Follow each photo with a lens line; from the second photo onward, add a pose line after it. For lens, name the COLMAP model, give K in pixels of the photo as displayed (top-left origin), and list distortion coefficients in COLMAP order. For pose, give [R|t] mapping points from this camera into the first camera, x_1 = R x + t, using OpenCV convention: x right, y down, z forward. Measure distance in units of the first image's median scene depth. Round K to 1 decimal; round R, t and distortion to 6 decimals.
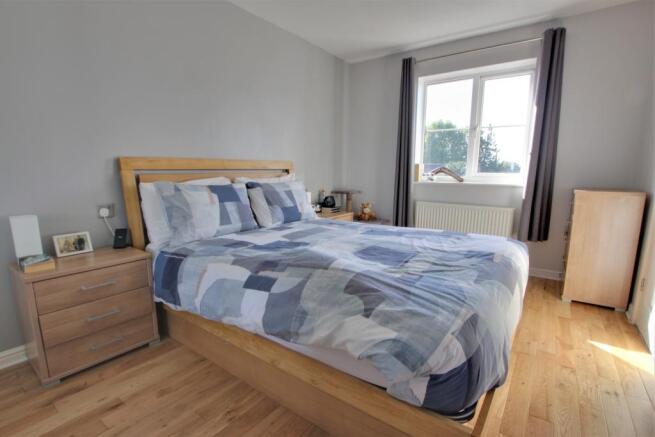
lens RADIAL K [[310.5, 0, 329.7], [0, 310.5, 222.6], [0, 0, 1]] dist [-0.028760, 0.002910]
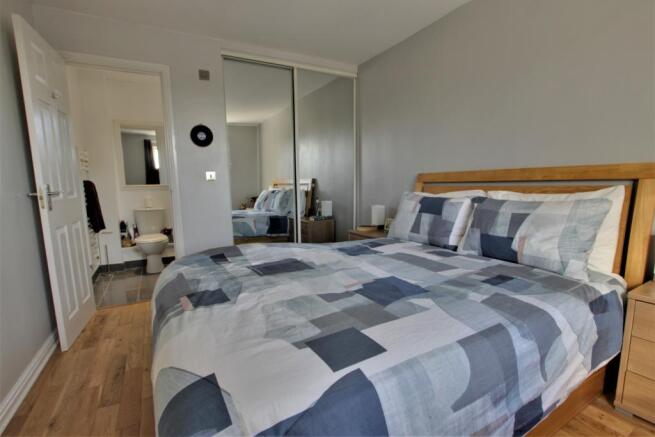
lens RADIAL K [[310.5, 0, 330.1], [0, 310.5, 221.6], [0, 0, 1]] dist [-0.028760, 0.002910]
pose [[-0.415785, 0.111879, -0.902555, 0.774804], [-0.132820, 0.974295, 0.181958, -0.193661], [0.899712, 0.195532, -0.390237, 1.156772]]
